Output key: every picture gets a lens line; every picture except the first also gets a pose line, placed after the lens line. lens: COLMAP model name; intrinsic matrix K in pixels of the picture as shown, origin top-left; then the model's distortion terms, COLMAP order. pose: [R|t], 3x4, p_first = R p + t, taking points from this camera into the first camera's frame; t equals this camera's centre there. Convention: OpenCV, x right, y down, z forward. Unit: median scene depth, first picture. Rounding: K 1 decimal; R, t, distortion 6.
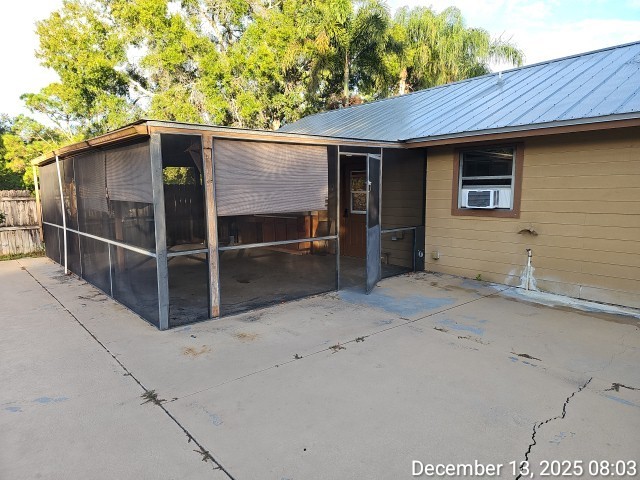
lens RADIAL K [[409.2, 0, 319.3], [0, 409.2, 239.6], [0, 0, 1]] dist [0.039383, -0.029408]
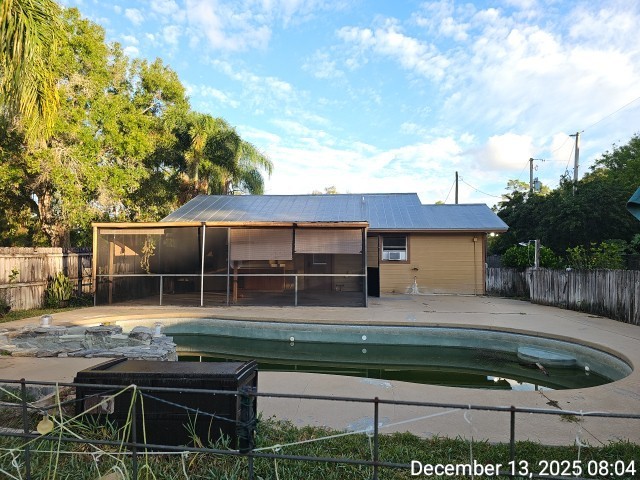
lens RADIAL K [[409.2, 0, 319.7], [0, 409.2, 239.4], [0, 0, 1]] dist [0.039383, -0.029408]
pose [[0.728107, 0.034369, 0.684601, -1.517336], [0.072112, 0.989359, -0.126363, 0.071692], [-0.681660, 0.141374, 0.717881, -0.388077]]
